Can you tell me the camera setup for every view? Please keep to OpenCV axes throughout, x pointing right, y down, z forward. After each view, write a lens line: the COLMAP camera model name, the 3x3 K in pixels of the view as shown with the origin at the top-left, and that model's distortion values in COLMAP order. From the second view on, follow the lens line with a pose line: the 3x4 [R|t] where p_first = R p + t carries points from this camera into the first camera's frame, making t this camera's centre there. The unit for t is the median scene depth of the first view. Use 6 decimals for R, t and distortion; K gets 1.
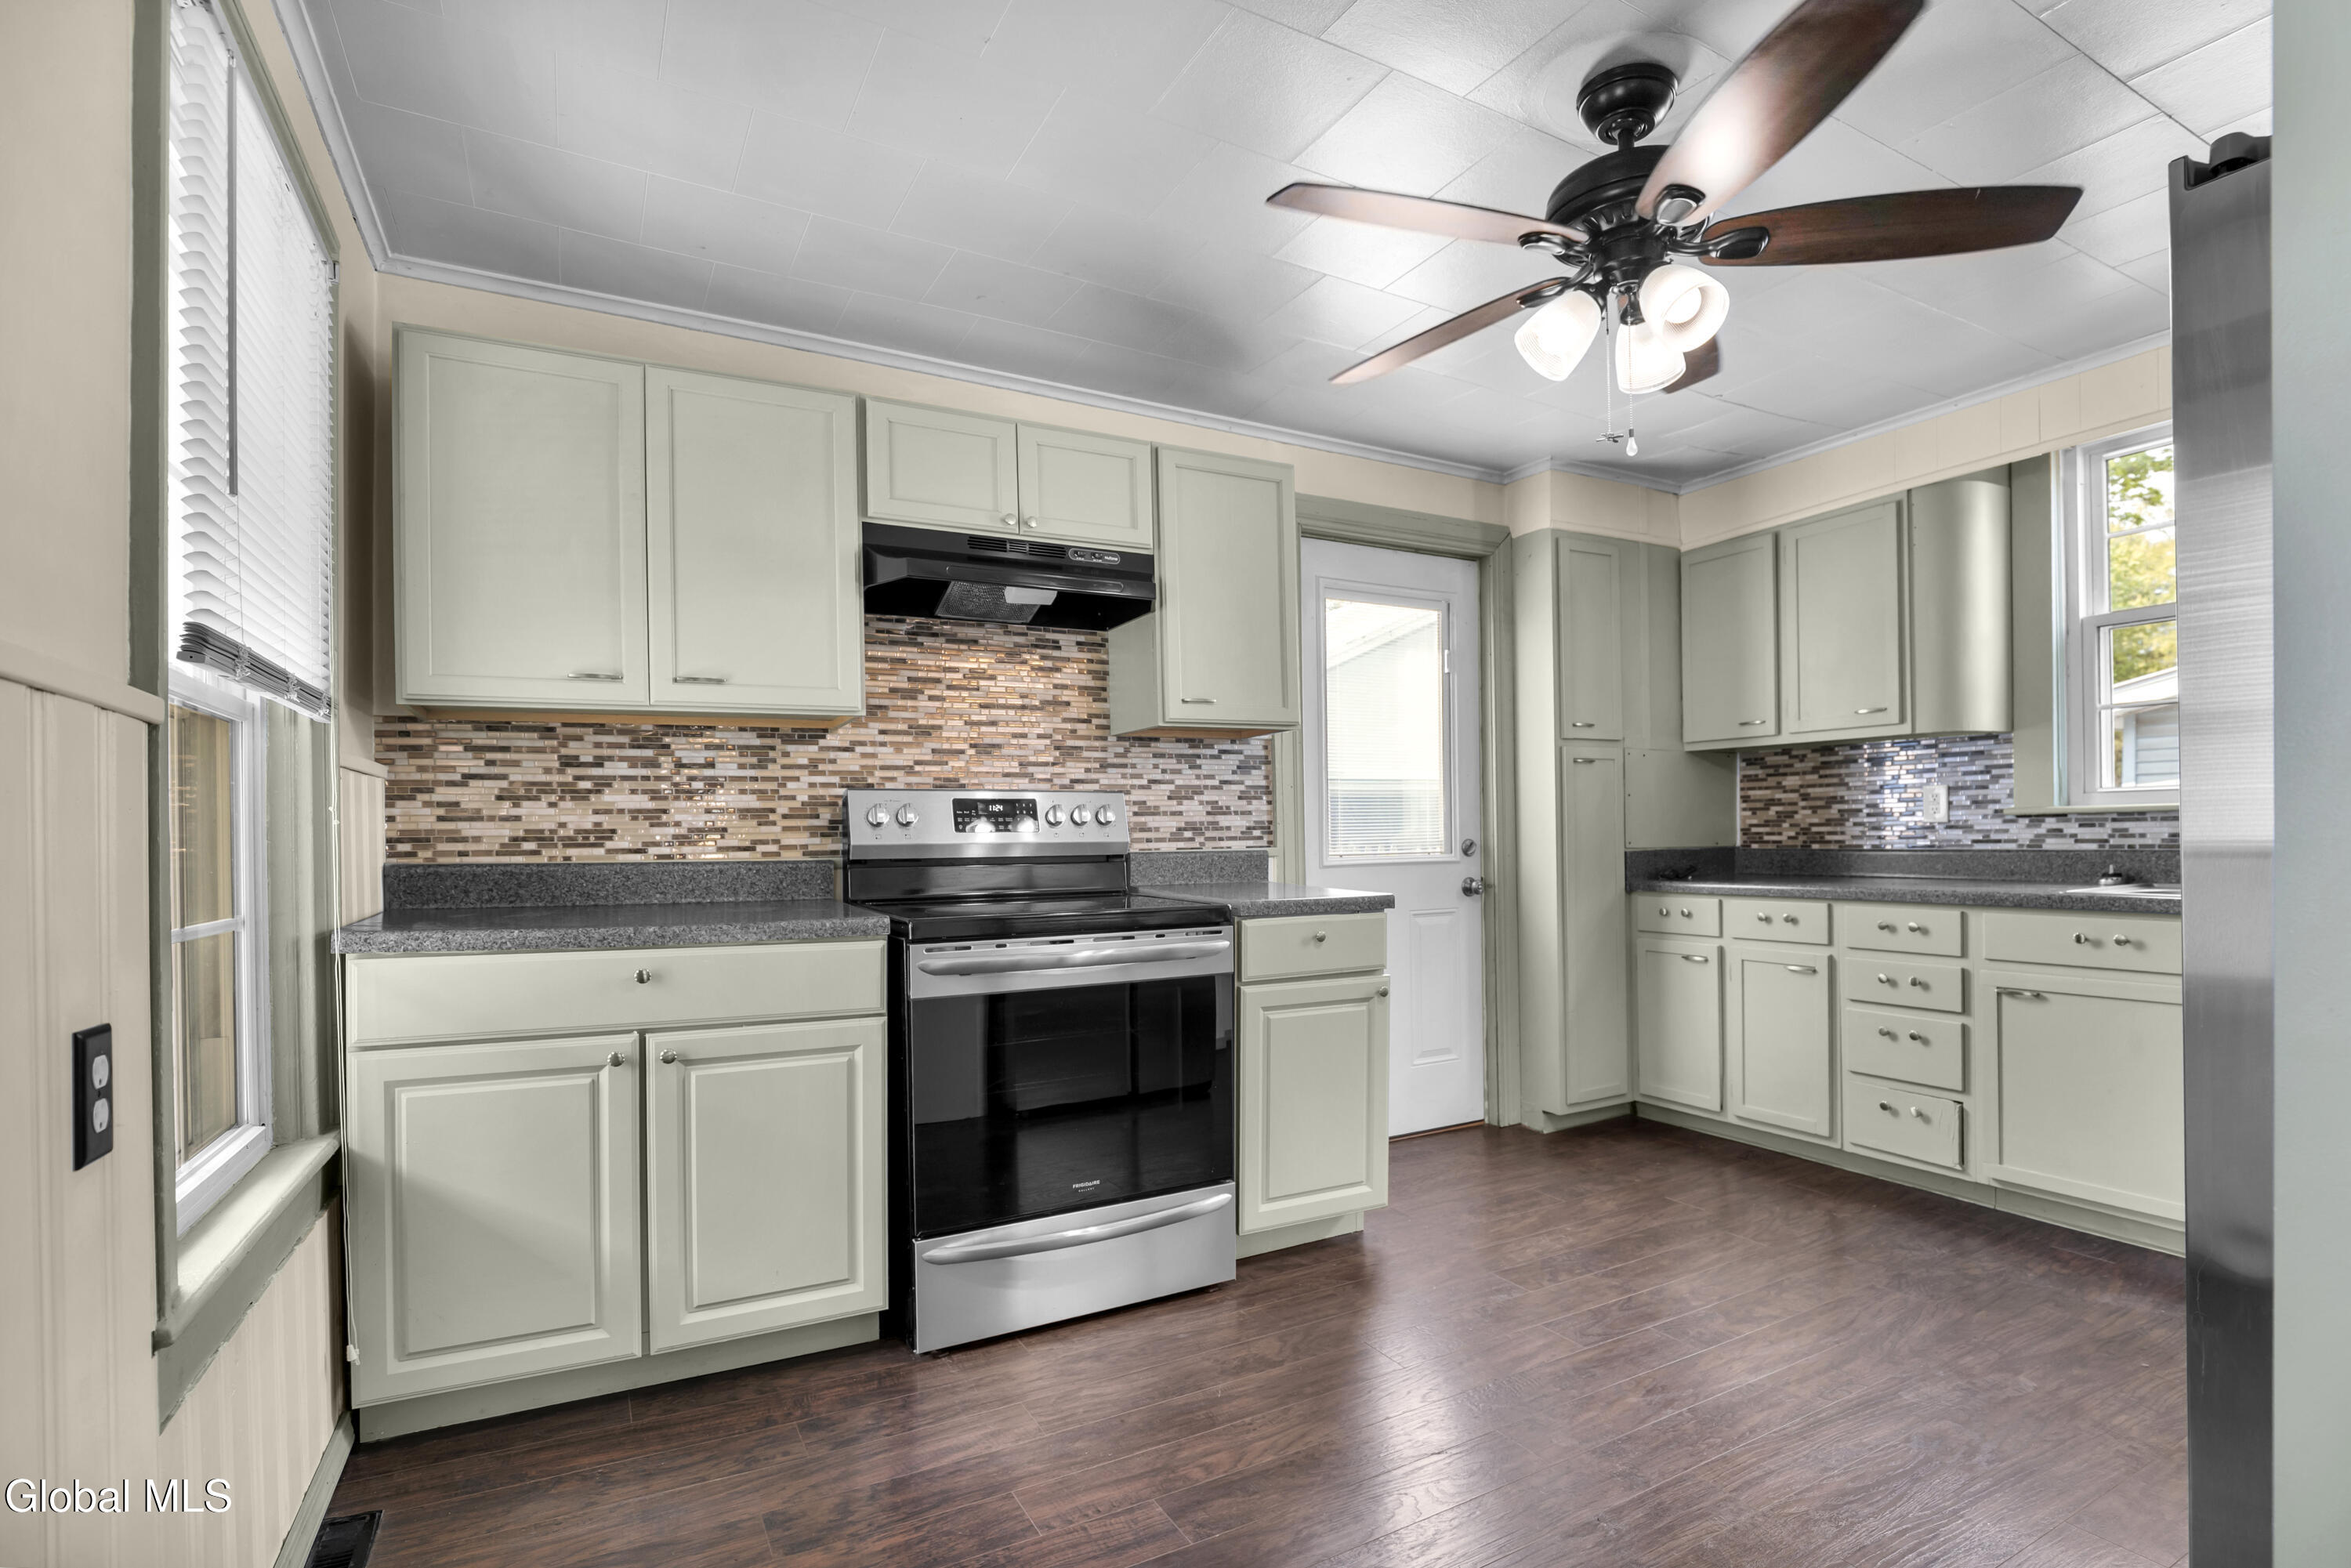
lens RADIAL K [[1103.8, 0, 1183.3], [0, 1103.8, 846.4], [0, 0, 1]] dist [-0.033792, 0.003556]
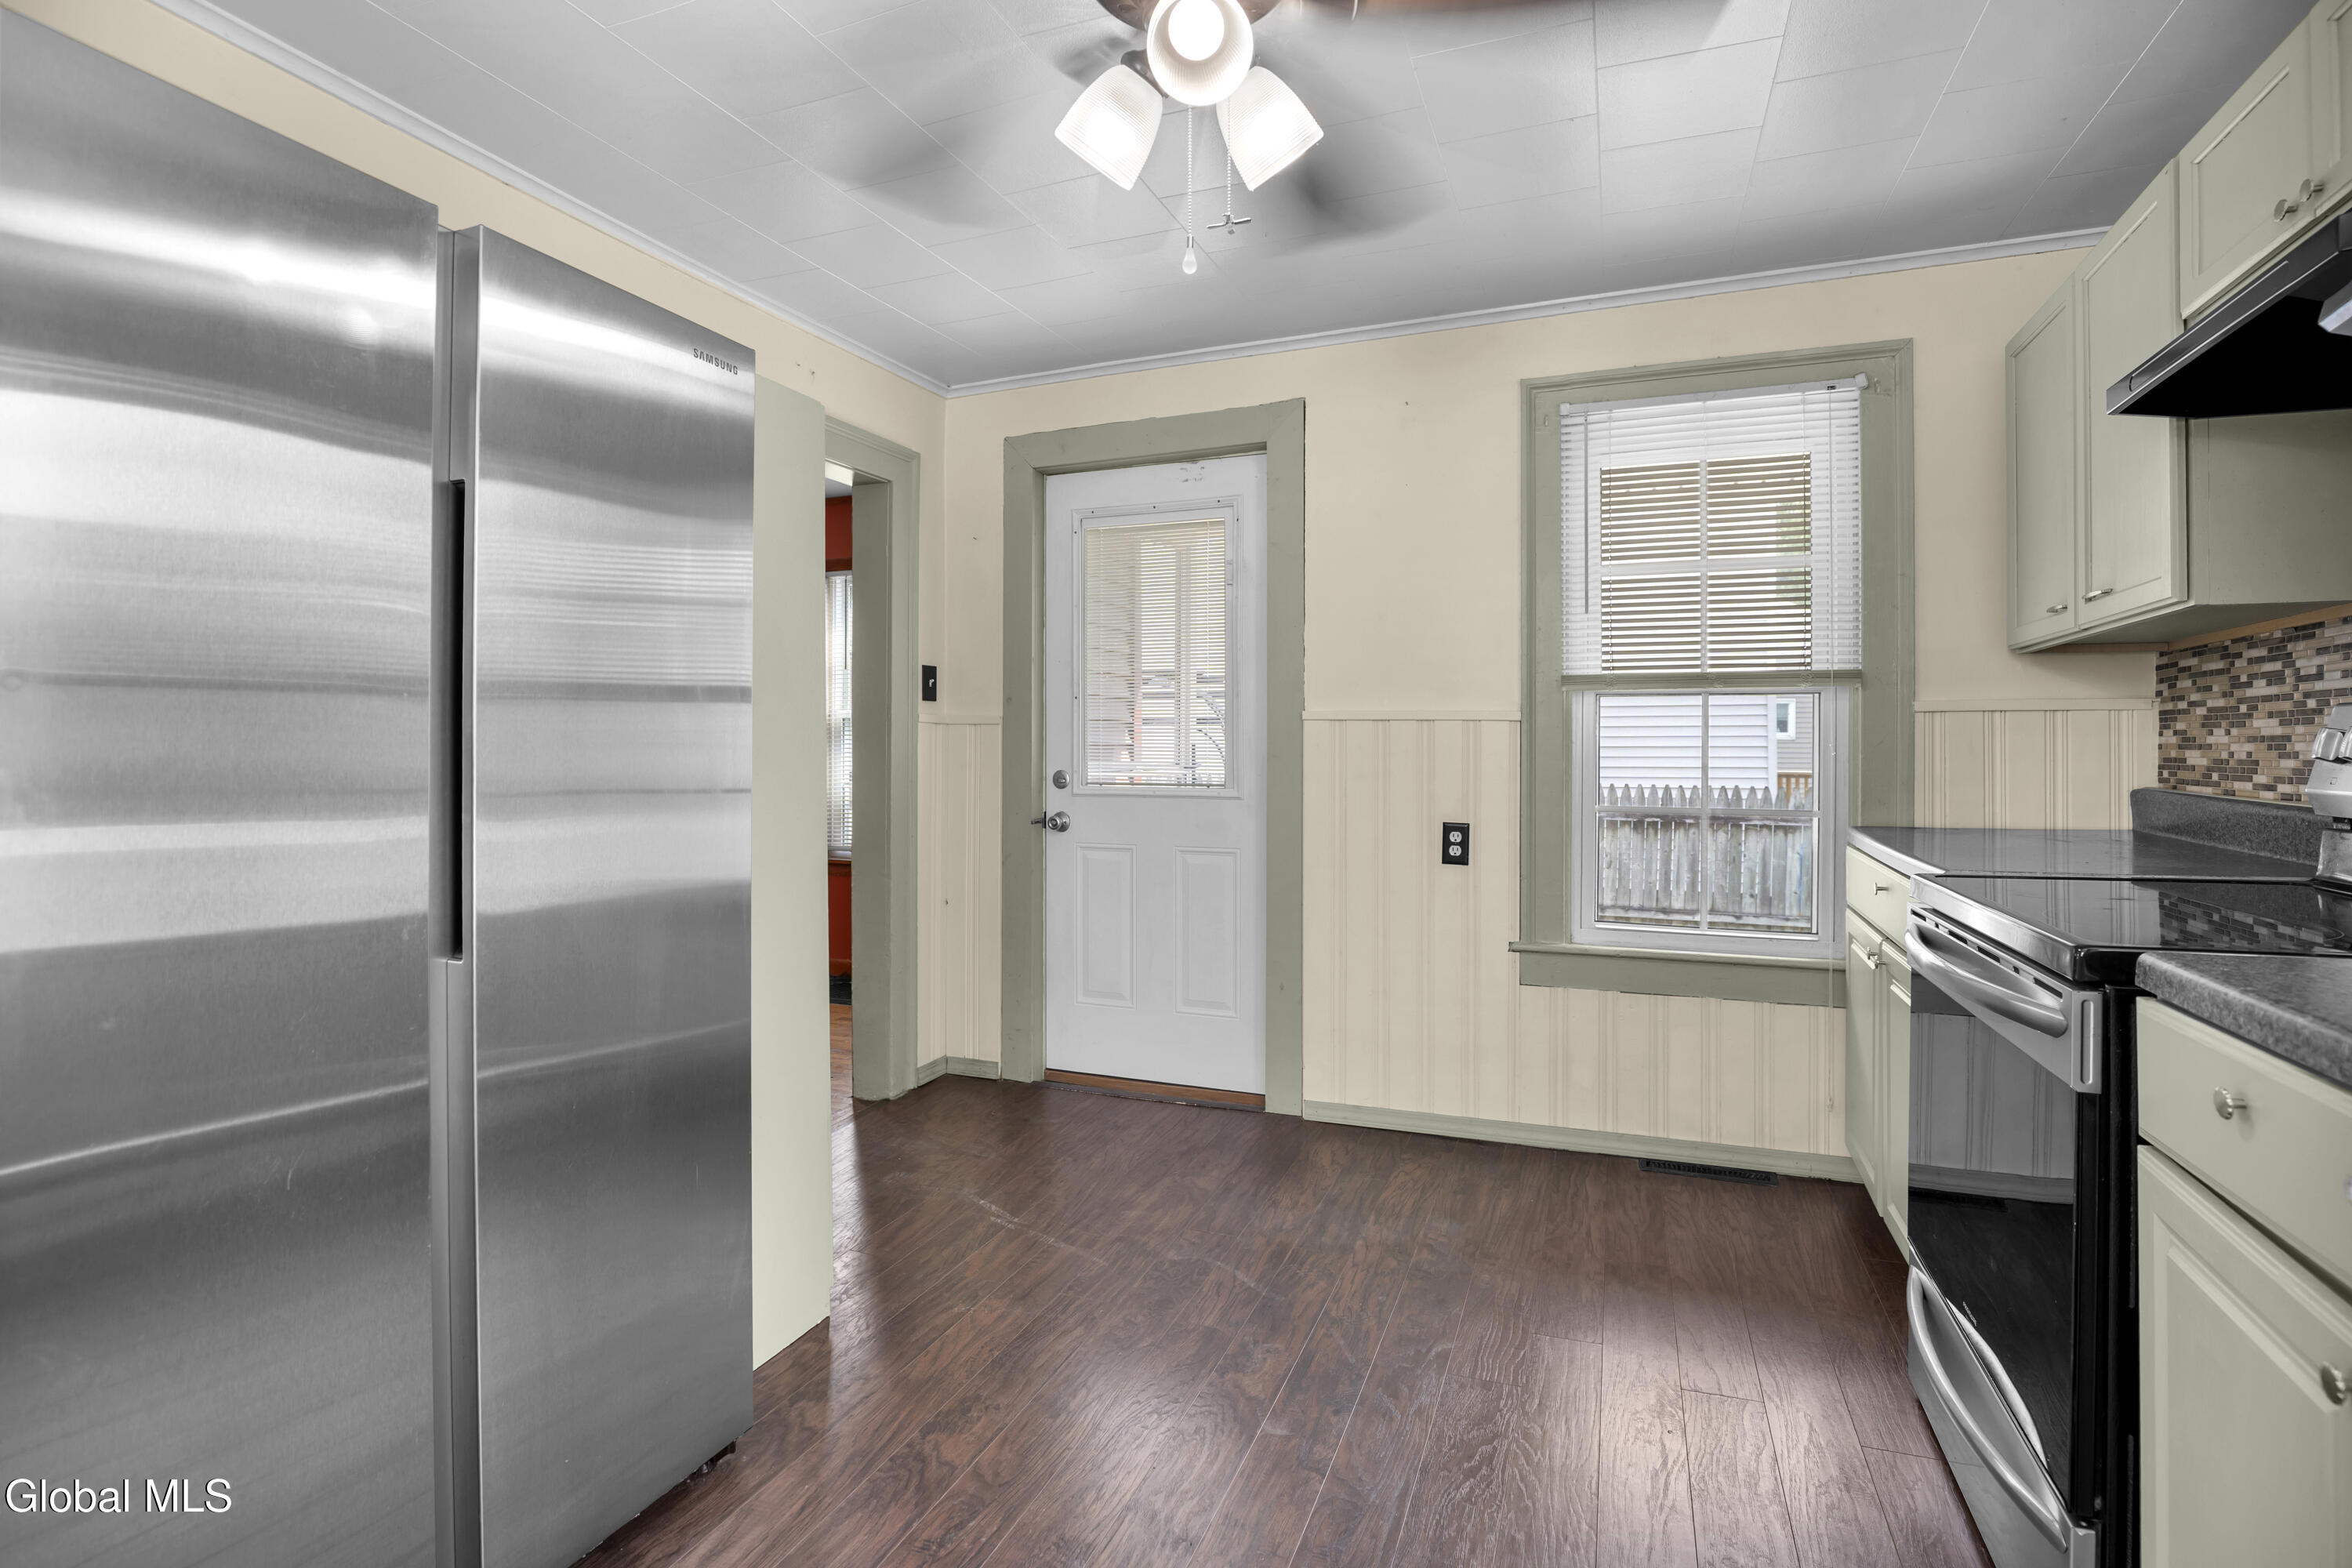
lens RADIAL K [[1104.3, 0, 1219.6], [0, 1104.3, 733.9], [0, 0, 1]] dist [-0.033792, 0.003556]
pose [[-0.751440, 0.005172, -0.659781, 0.593487], [0.000614, 0.999974, 0.007139, -0.040575], [0.659801, 0.004960, -0.751424, 1.053015]]
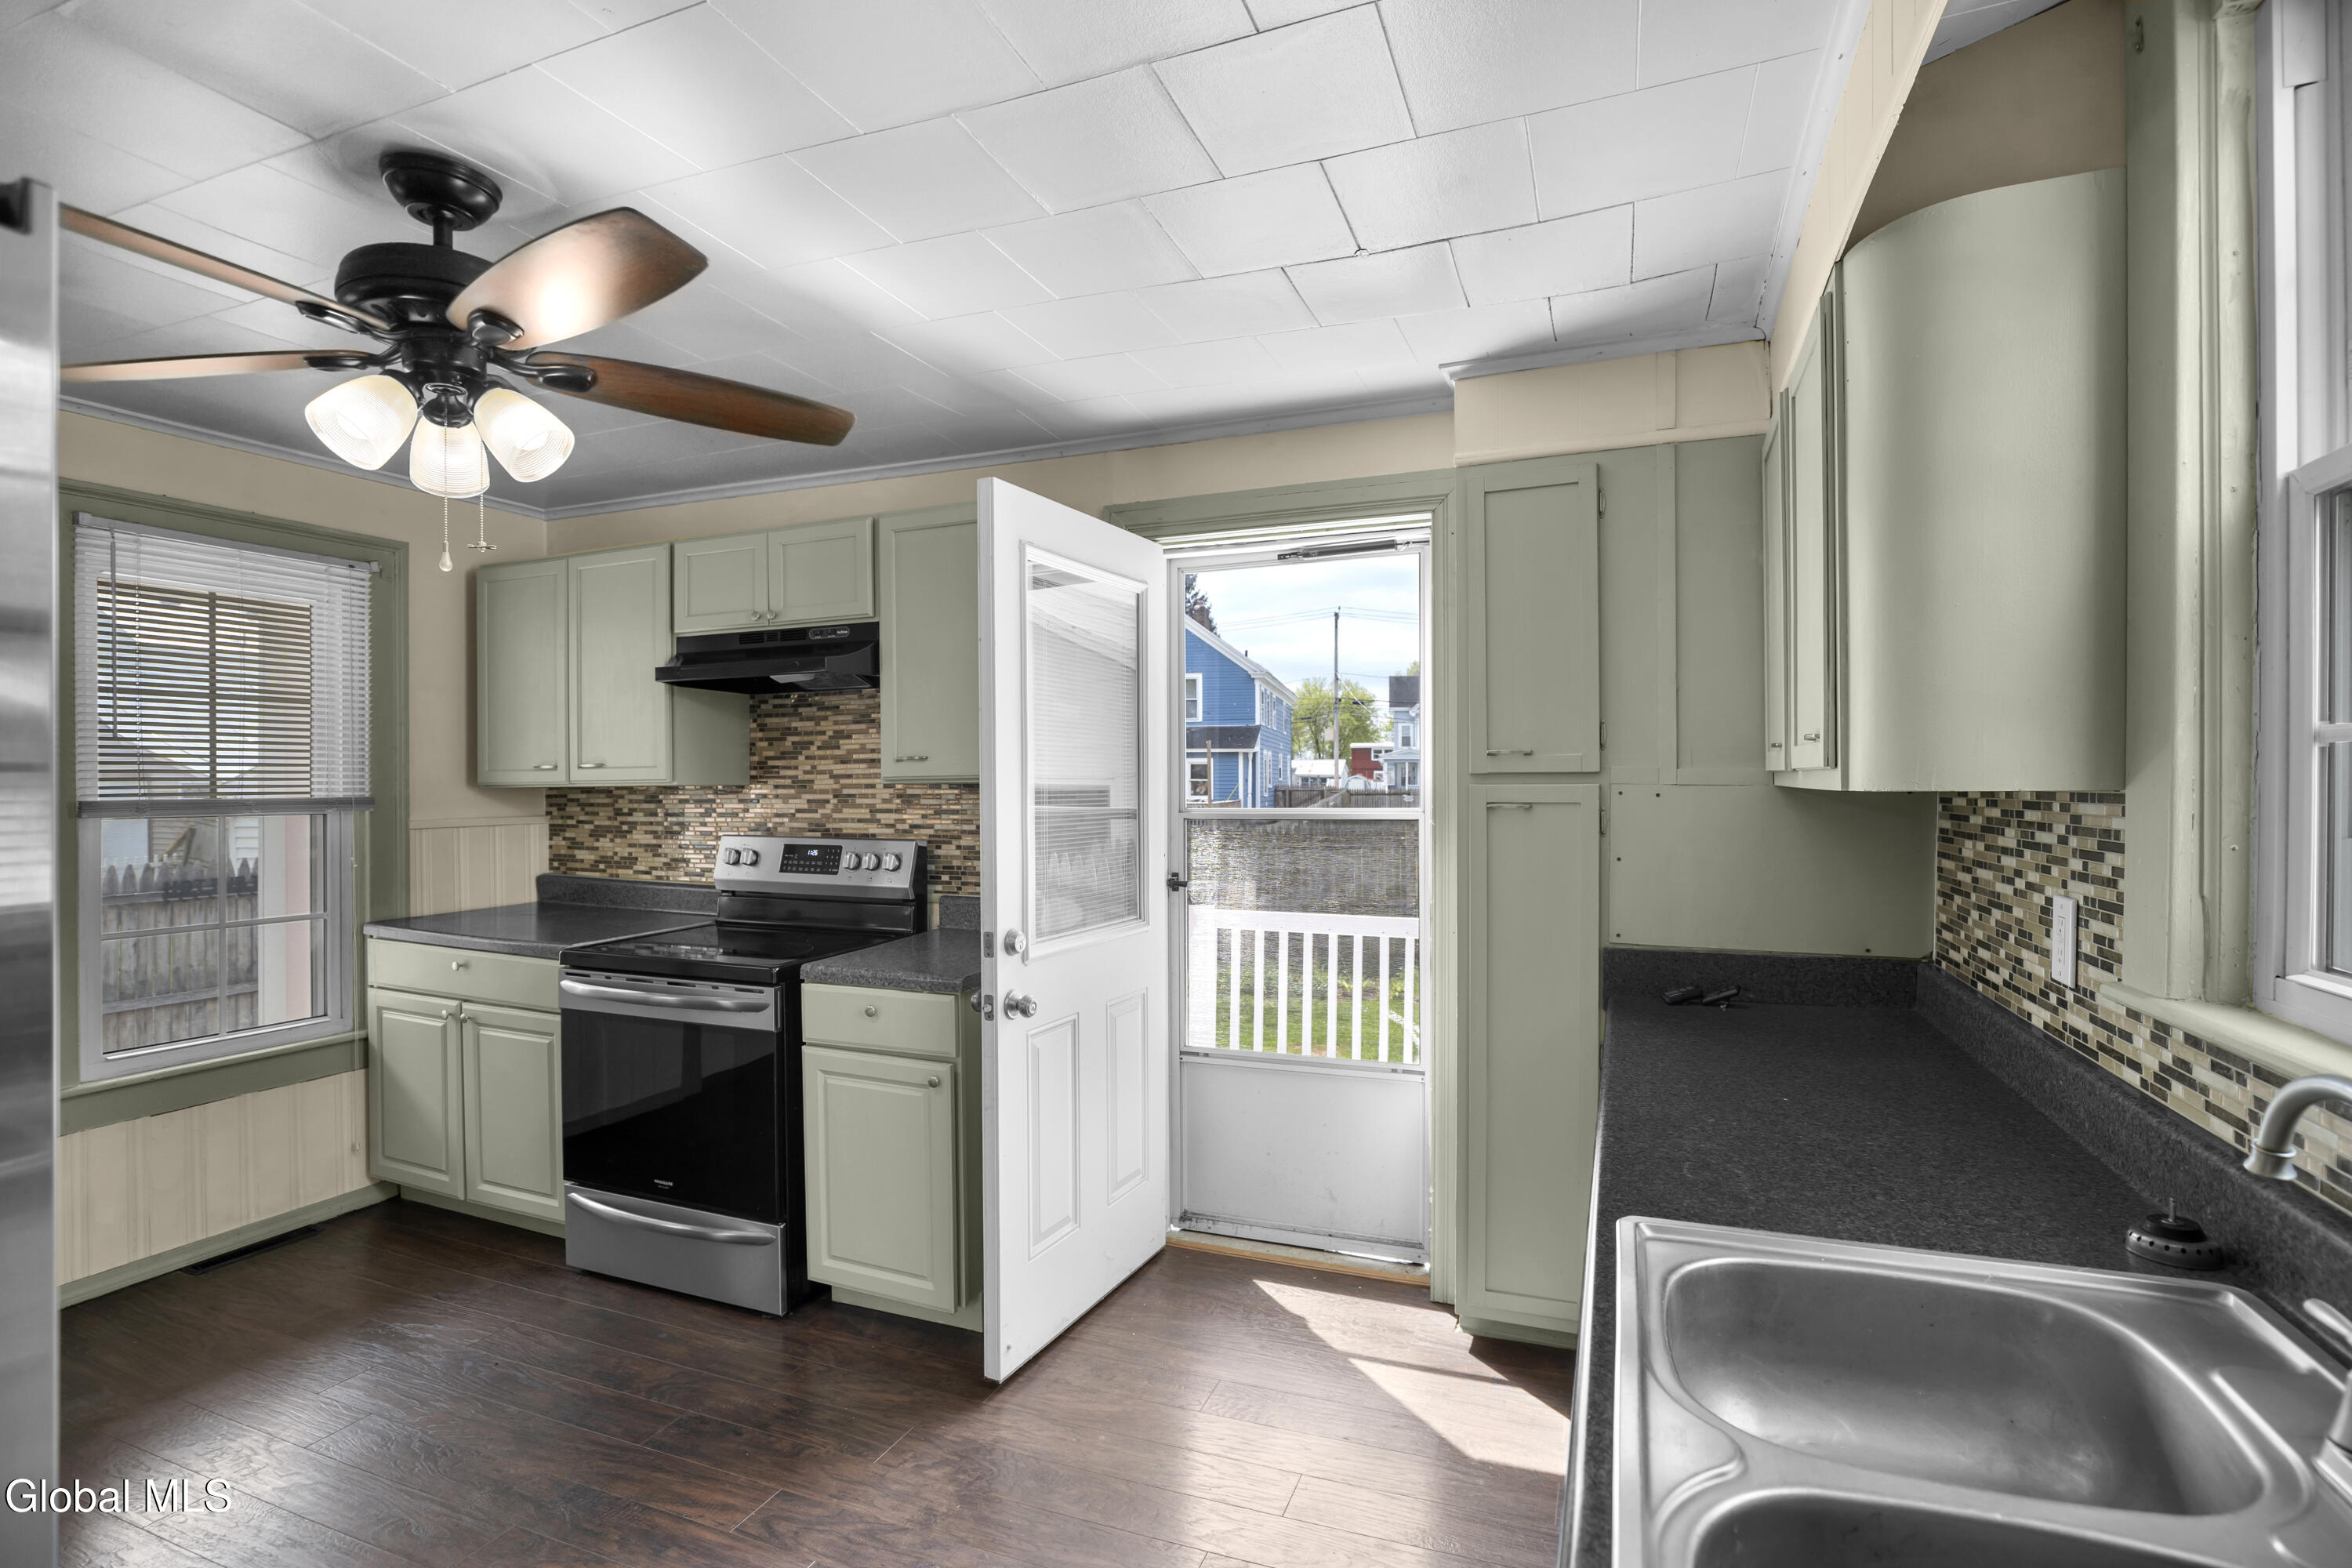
lens RADIAL K [[1104.3, 0, 1184.5], [0, 1104.3, 801.4], [0, 0, 1]] dist [-0.033792, 0.003556]
pose [[0.636779, 0.026566, -0.770588, 1.062428], [-0.014089, 0.999640, 0.022820, -0.131542], [0.770917, -0.003674, 0.636924, 0.602502]]
